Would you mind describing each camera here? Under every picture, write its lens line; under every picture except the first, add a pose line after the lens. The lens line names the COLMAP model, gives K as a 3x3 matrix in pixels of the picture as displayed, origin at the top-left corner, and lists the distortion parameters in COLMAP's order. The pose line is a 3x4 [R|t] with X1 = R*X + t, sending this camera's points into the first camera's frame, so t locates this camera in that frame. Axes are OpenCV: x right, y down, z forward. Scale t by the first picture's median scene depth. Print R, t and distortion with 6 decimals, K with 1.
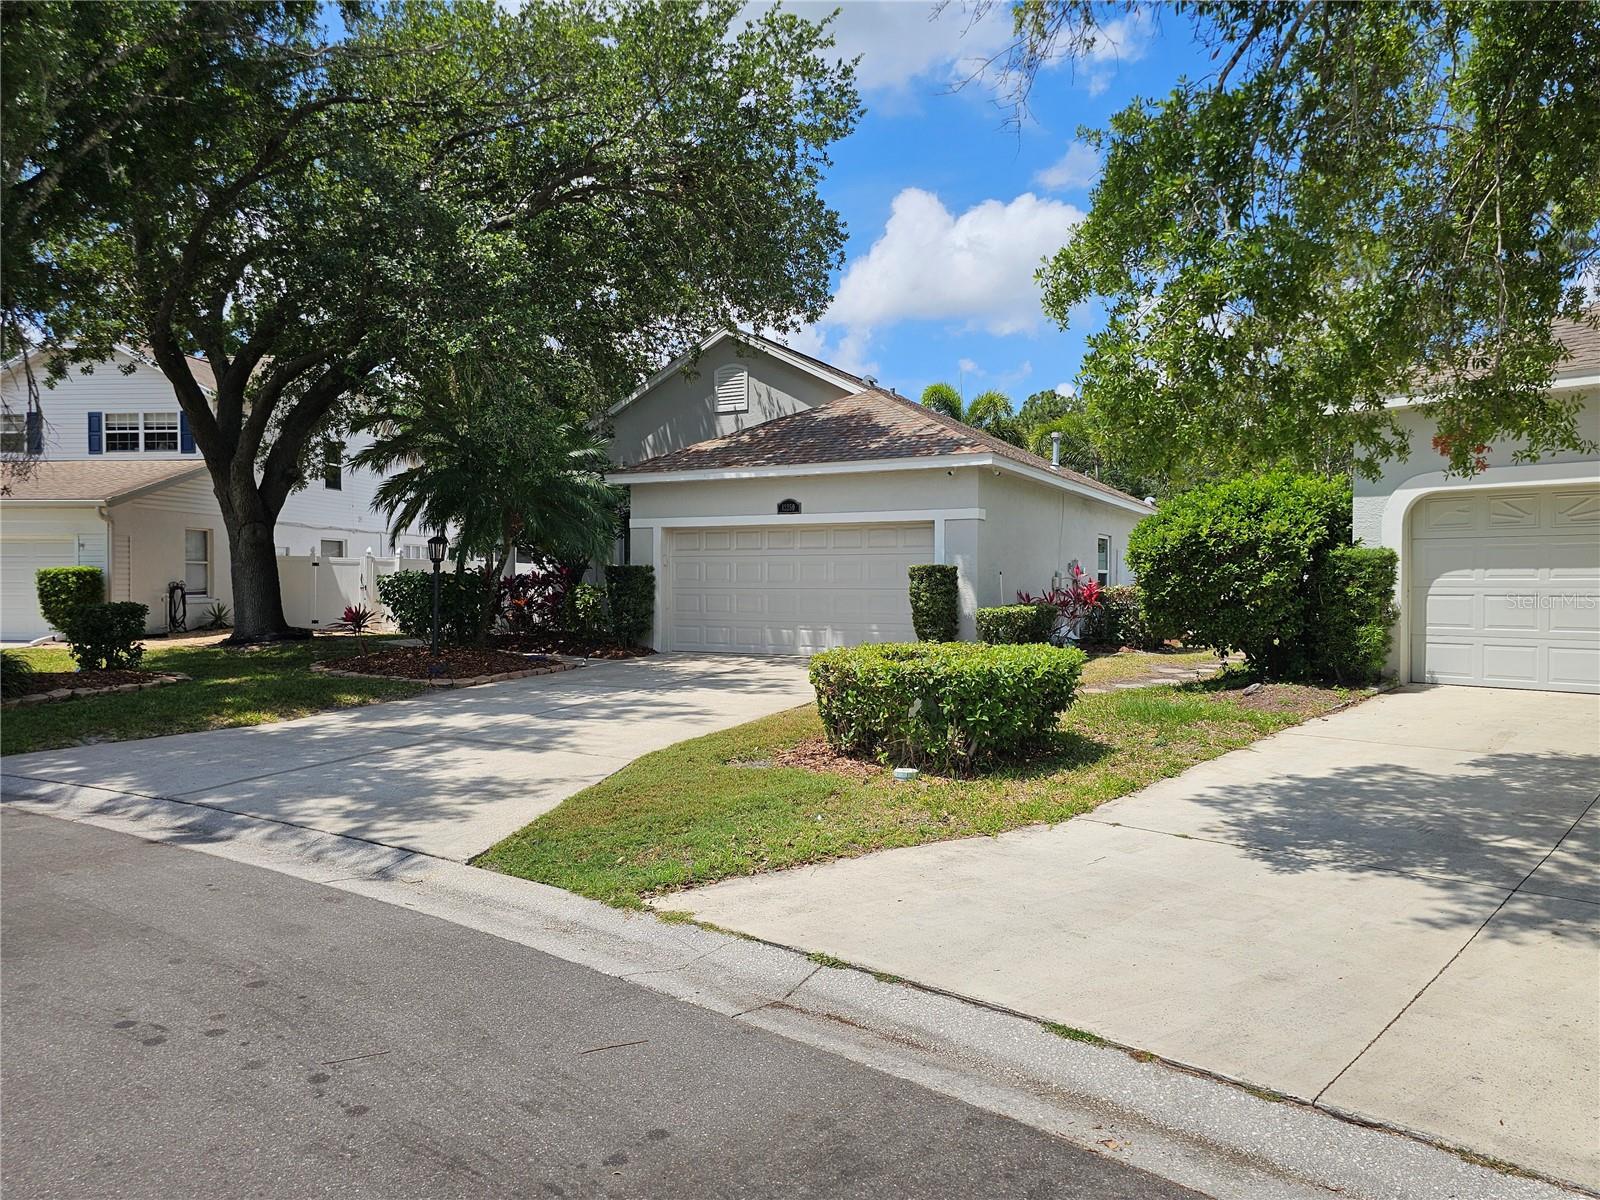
lens RADIAL K [[1078.7, 0, 806.7], [0, 1078.7, 608.4], [0, 0, 1]] dist [0.058735, -0.048117]
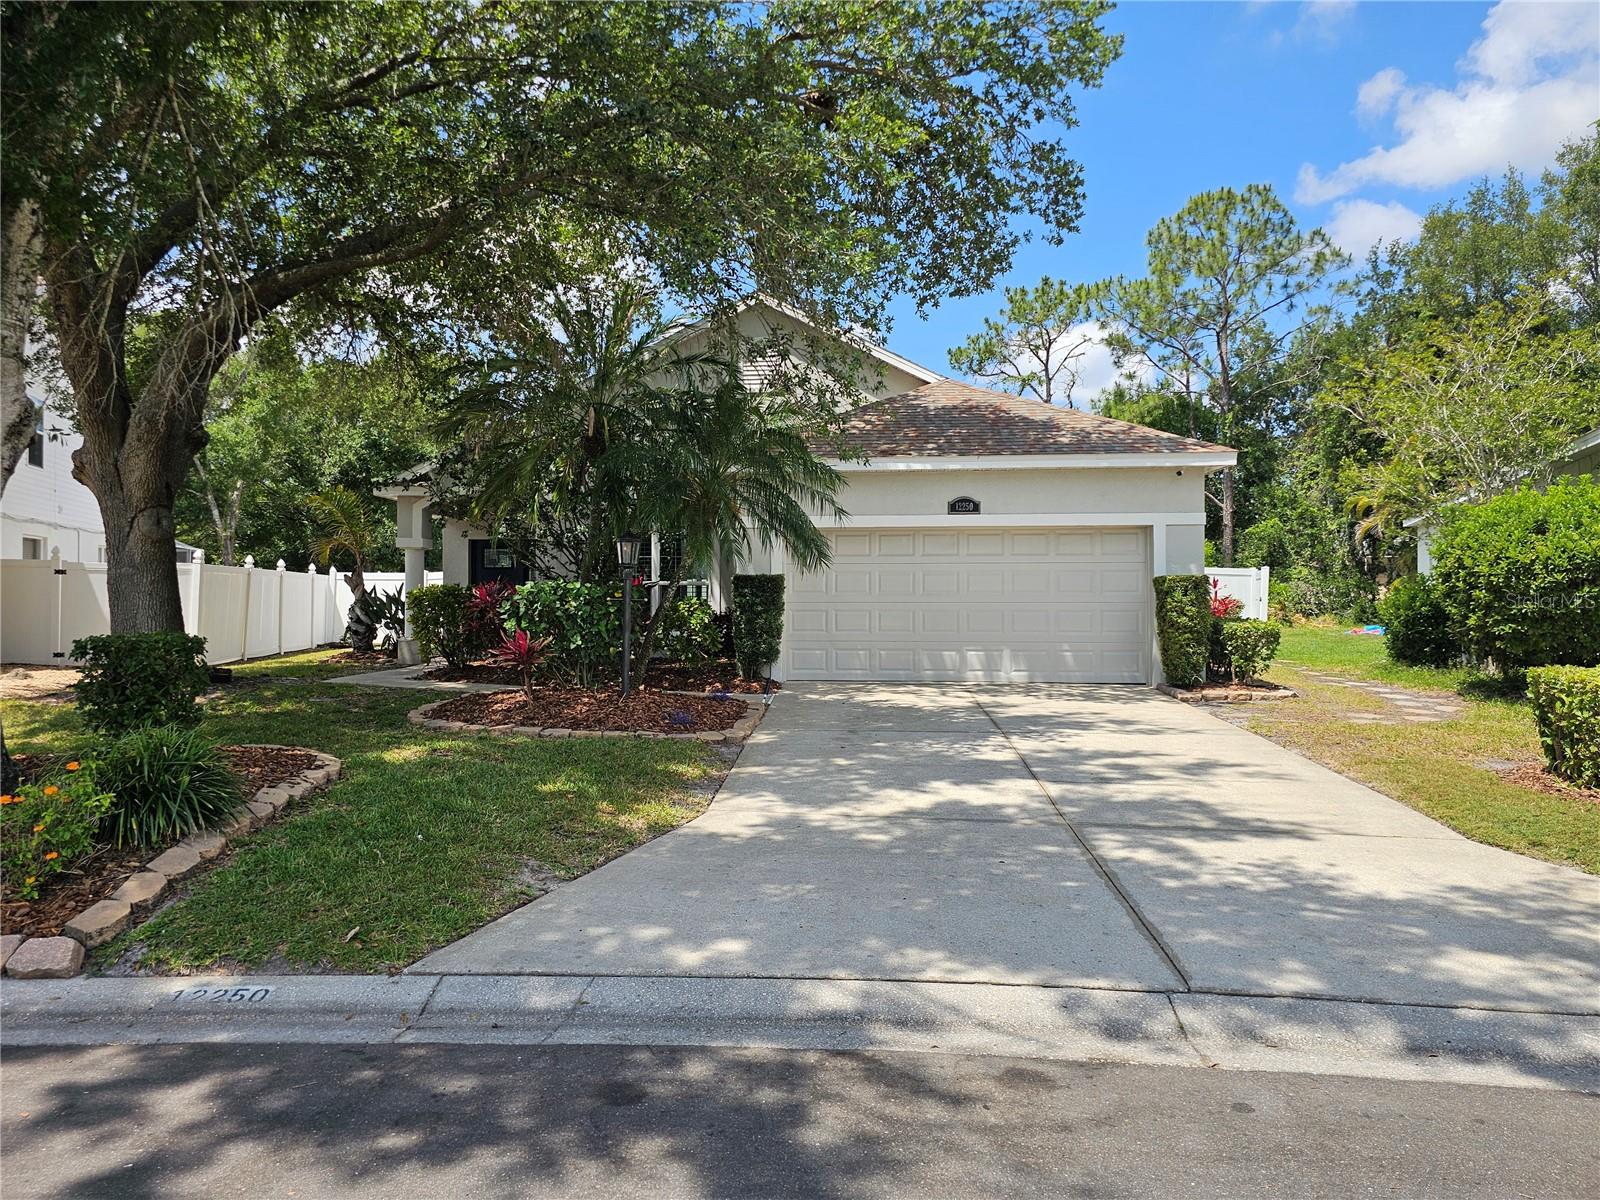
lens RADIAL K [[1080.4, 0, 800.0], [0, 1080.4, 600.0], [0, 0, 1]] dist [0.062048, -0.049569]
pose [[0.920812, -0.003973, 0.389988, -0.464153], [0.011768, 0.999776, -0.017600, -0.007274], [-0.389830, 0.020796, 0.920652, 0.272142]]
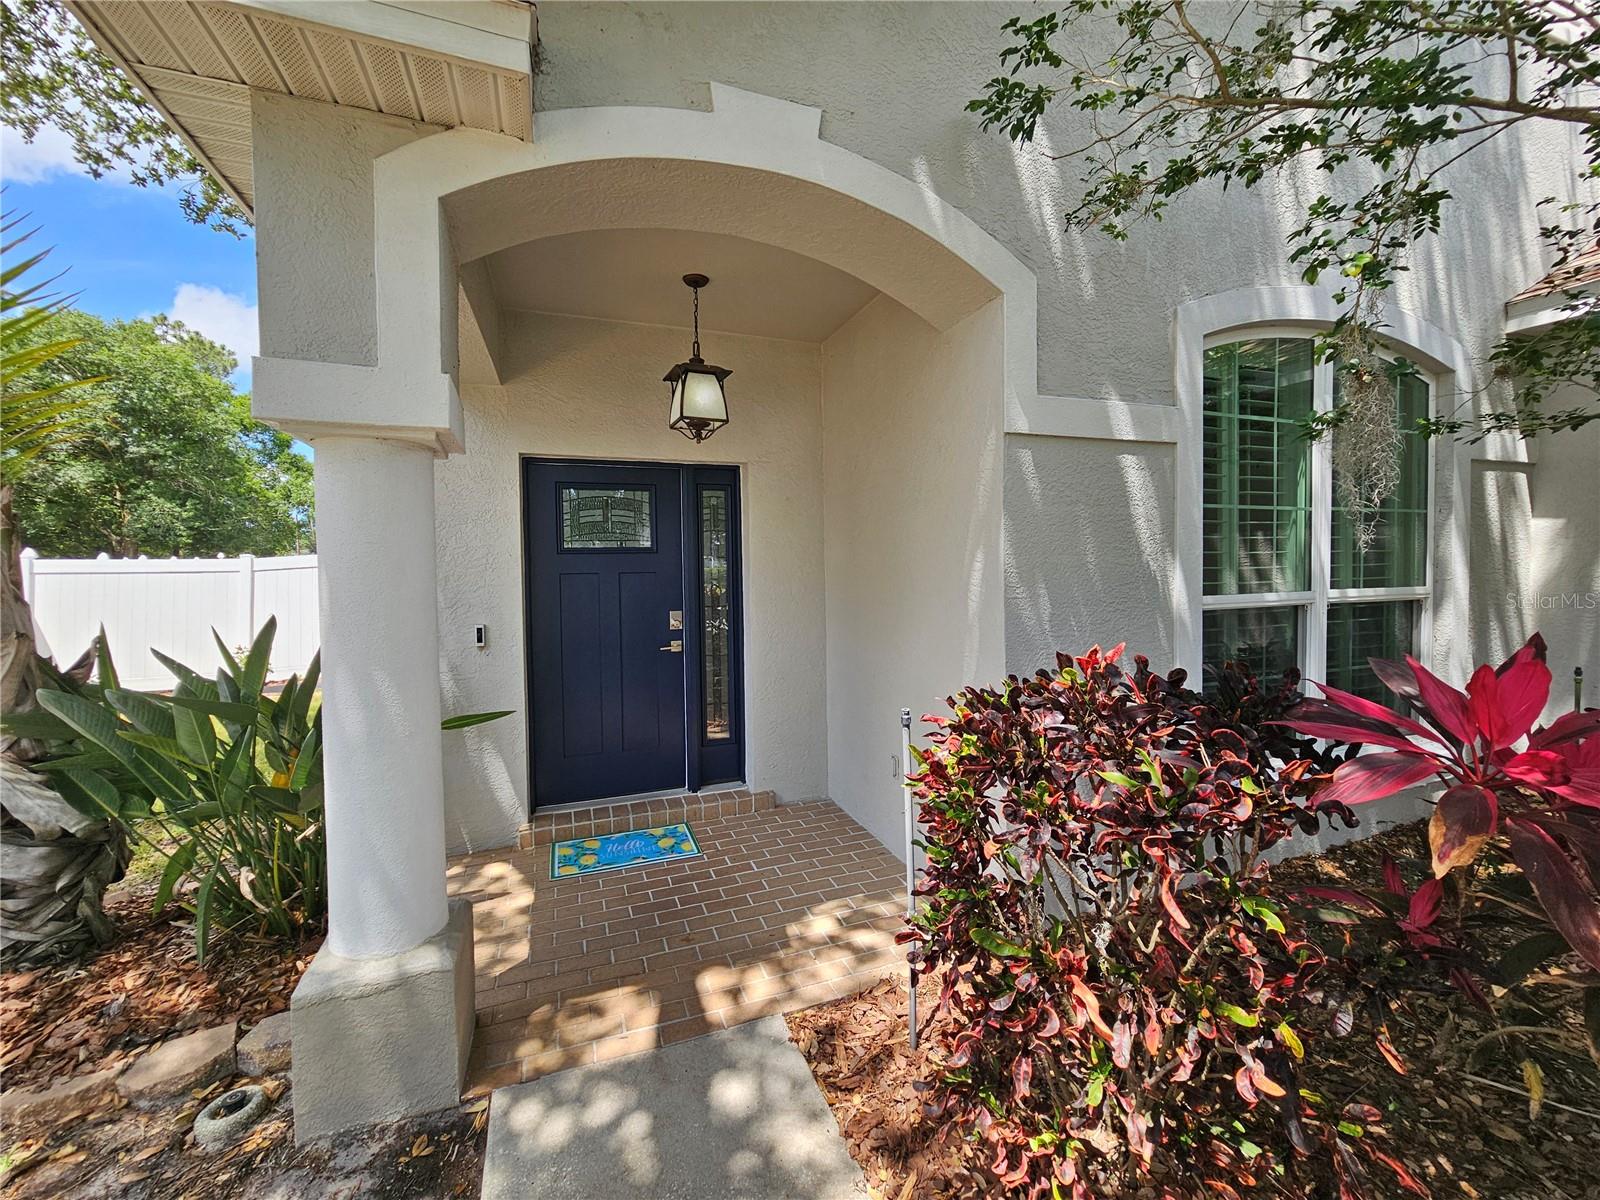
lens RADIAL K [[647.7, 0, 800.0], [0, 647.7, 600.0], [0, 0, 1]] dist [-0.001013, -0.000092]
pose [[0.682059, -0.042870, 0.730039, -0.427843], [0.026737, 0.999075, 0.033689, -0.053511], [-0.730808, -0.003459, 0.682574, 1.282461]]
